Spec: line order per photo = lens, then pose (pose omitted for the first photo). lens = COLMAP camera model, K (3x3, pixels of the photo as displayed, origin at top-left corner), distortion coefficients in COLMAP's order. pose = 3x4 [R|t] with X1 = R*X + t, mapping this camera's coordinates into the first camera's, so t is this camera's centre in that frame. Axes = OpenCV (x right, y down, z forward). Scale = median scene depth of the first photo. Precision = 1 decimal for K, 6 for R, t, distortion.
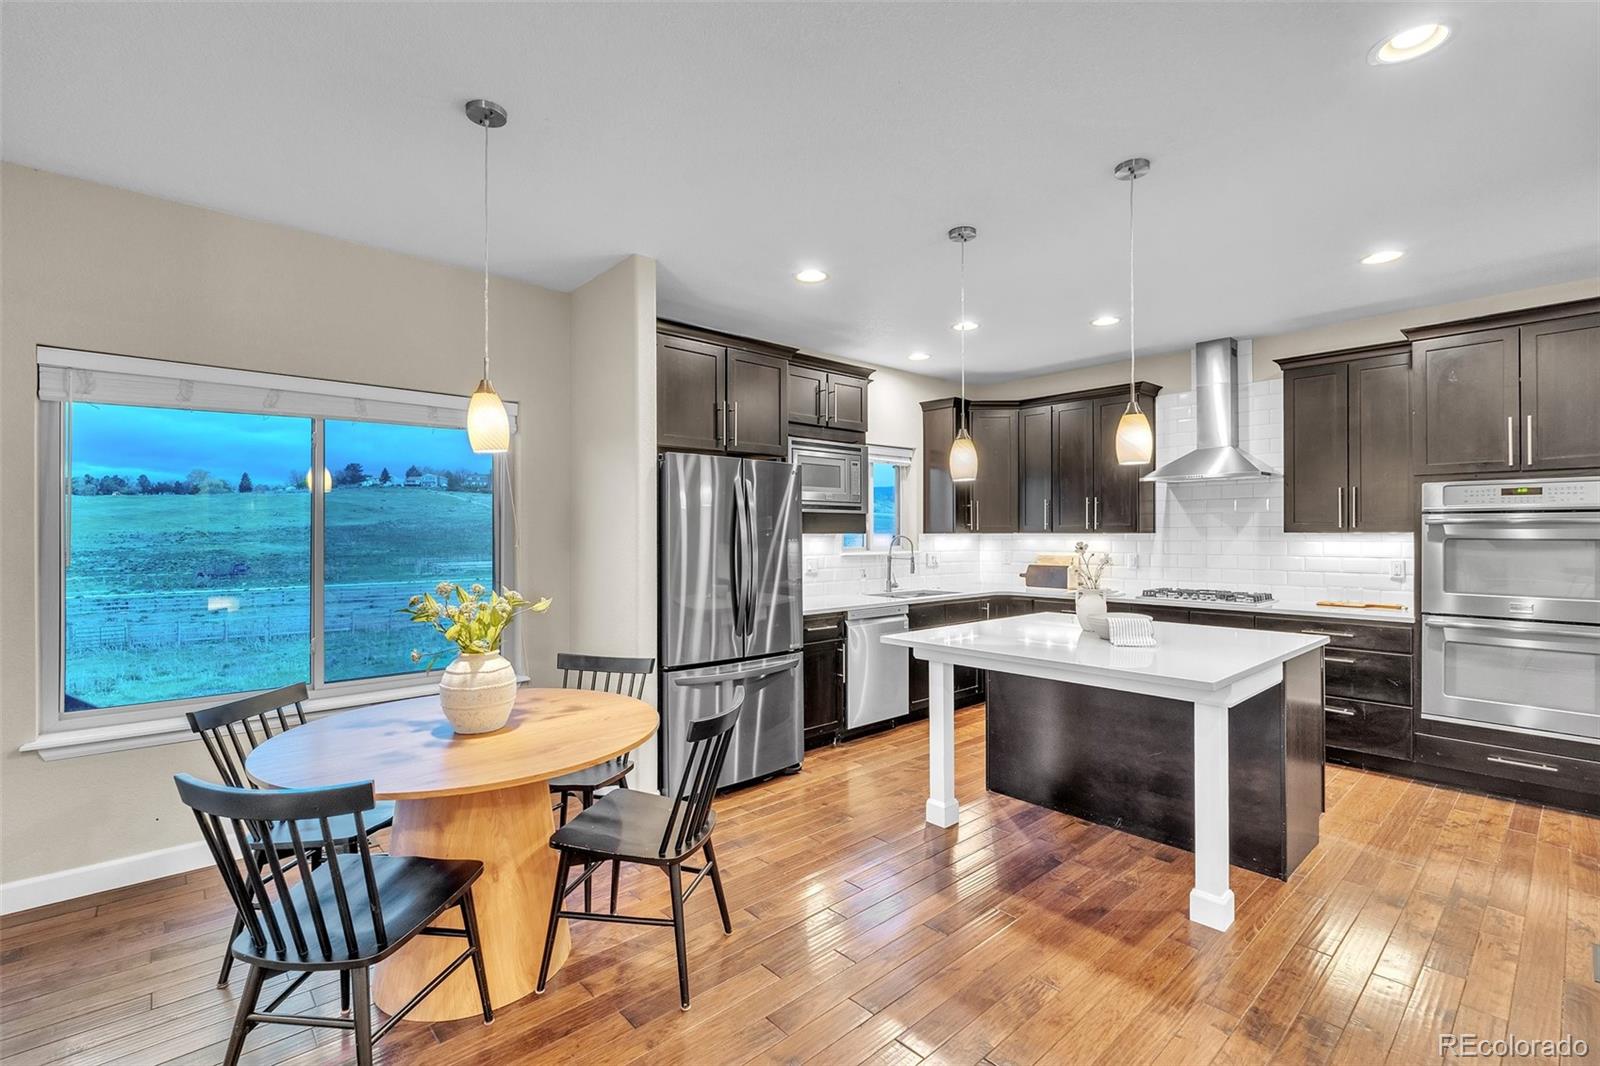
lens RADIAL K [[712.9, 0, 792.8], [0, 712.9, 532.8], [0, 0, 1]] dist [-0.011966, 0.000069]
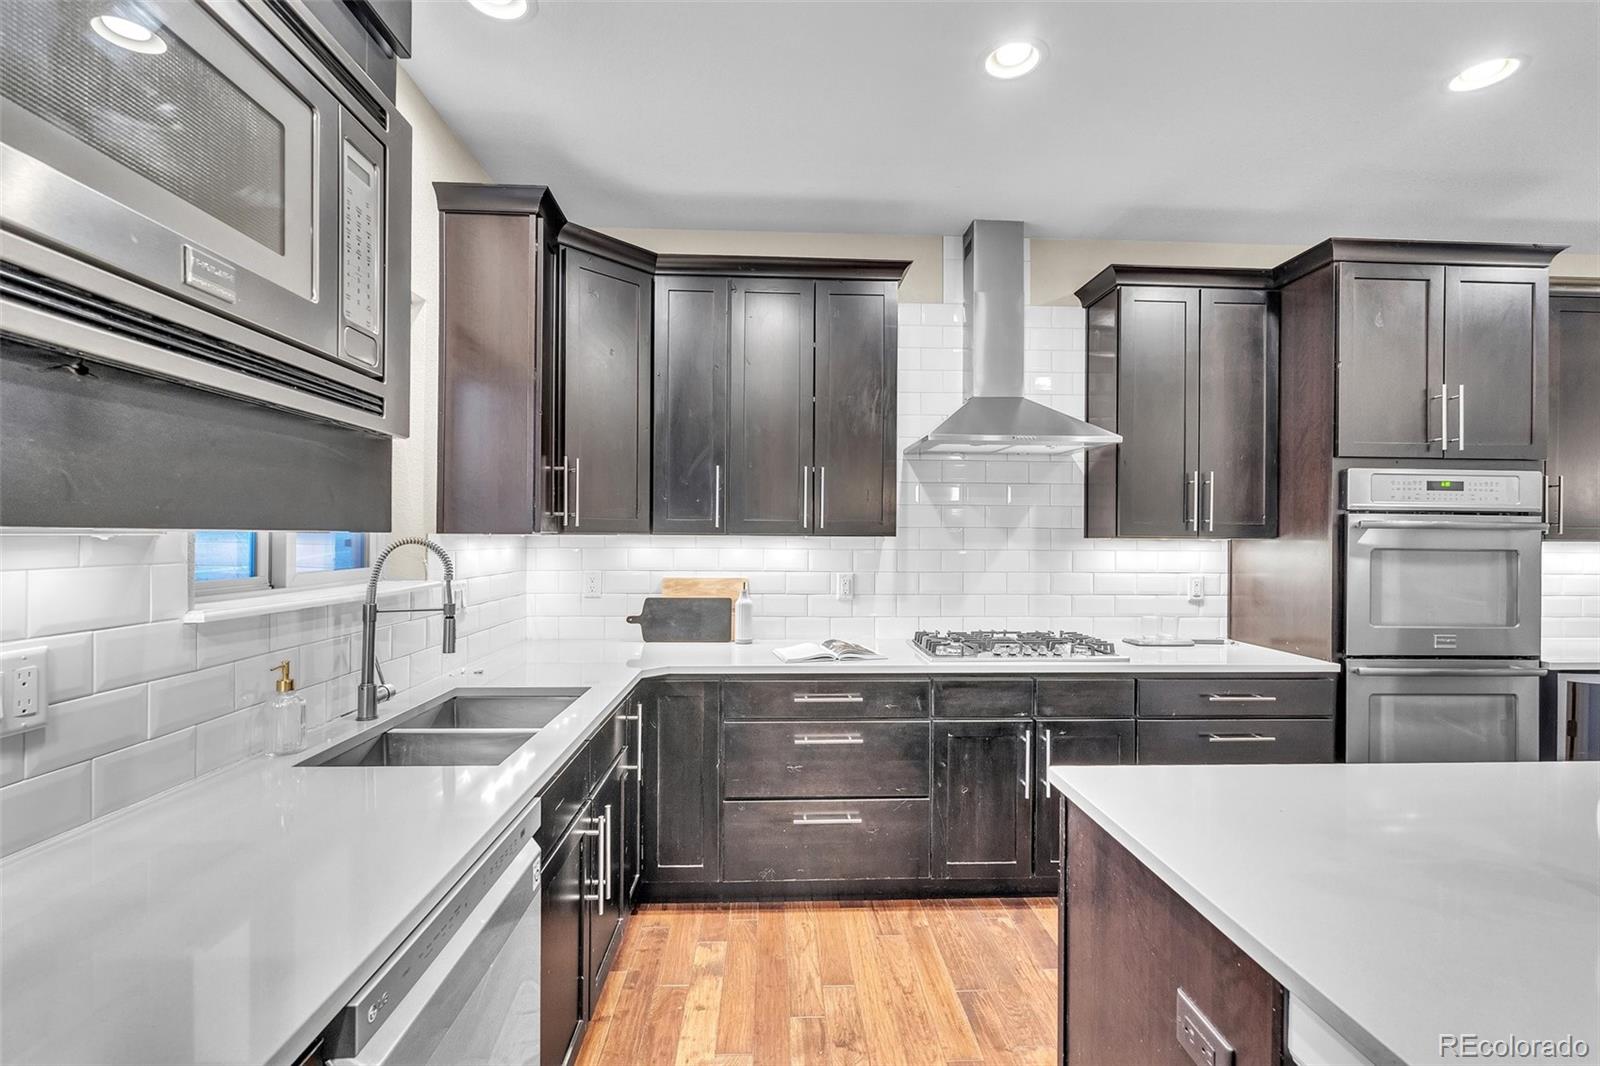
lens RADIAL K [[712.9, 0, 802.7], [0, 712.9, 536.8], [0, 0, 1]] dist [-0.011966, 0.000069]
pose [[0.627151, 0.005865, 0.778876, 0.014498], [-0.009683, 0.999953, 0.000267, 0.001225], [-0.778838, -0.007709, 0.627178, 0.755005]]
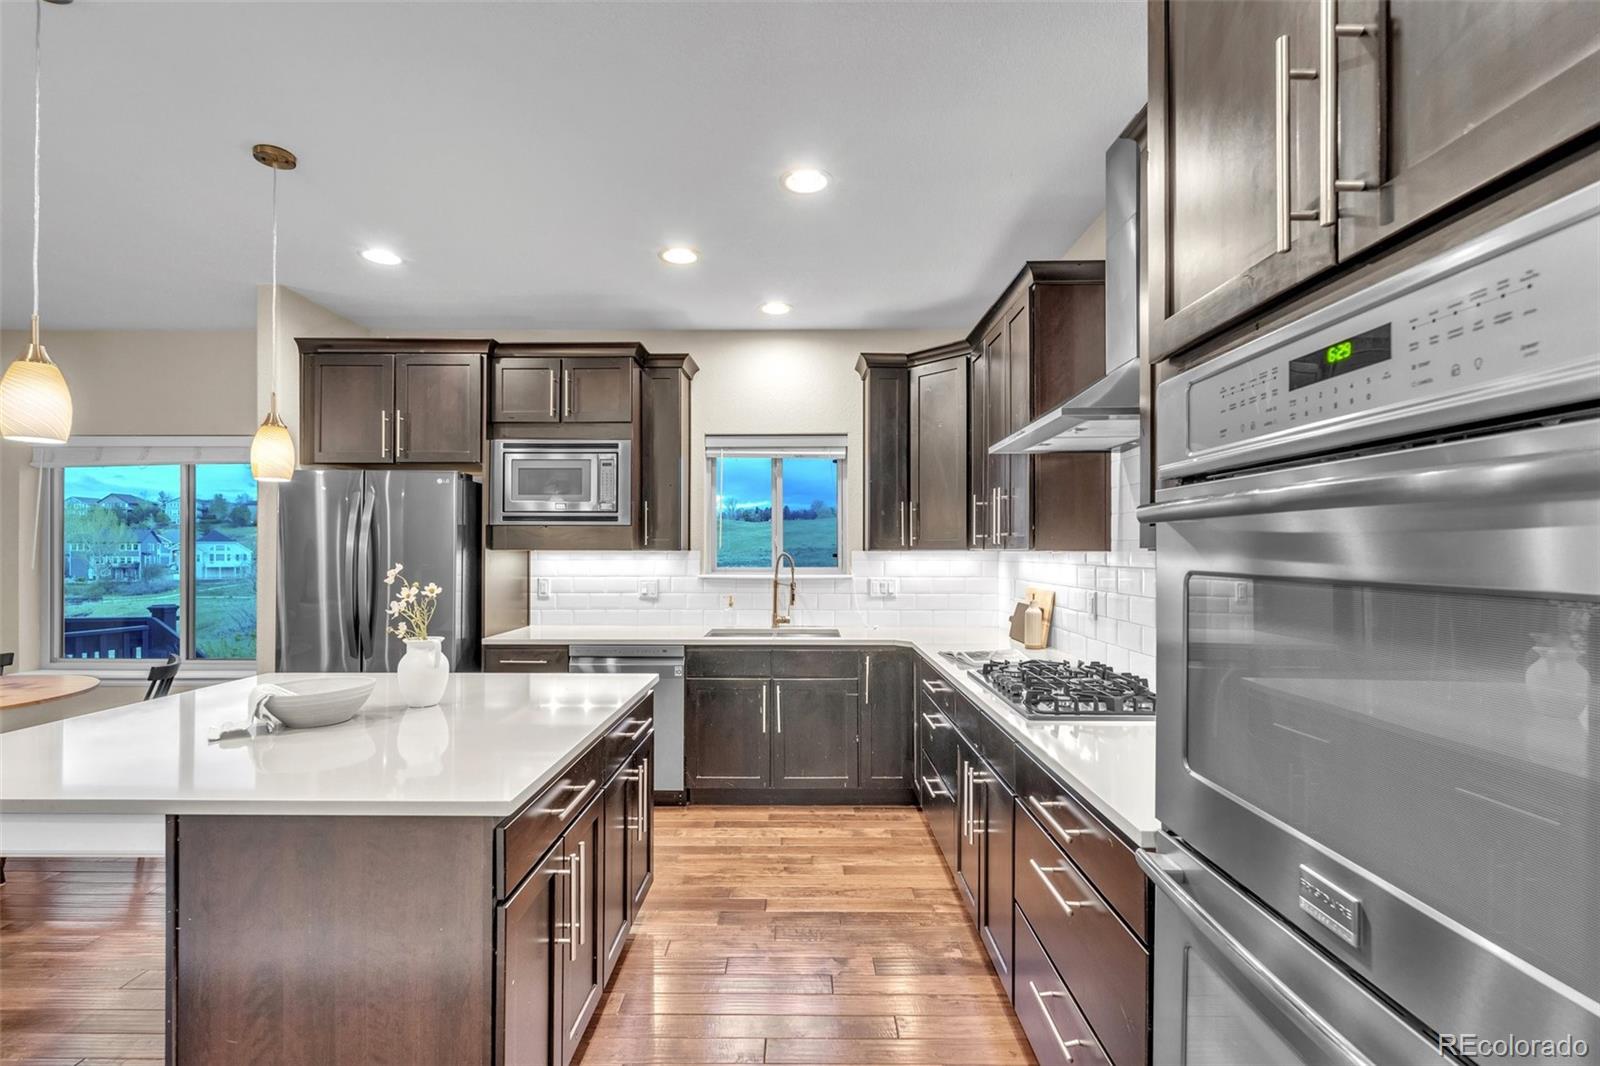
lens RADIAL K [[712.9, 0, 797.4], [0, 712.9, 544.1], [0, 0, 1]] dist [-0.011966, 0.000069]
pose [[0.744787, -0.002051, -0.667299, 0.752020], [-0.003317, 0.999972, -0.006775, -0.000763], [0.667294, 0.007259, 0.744759, 0.521067]]
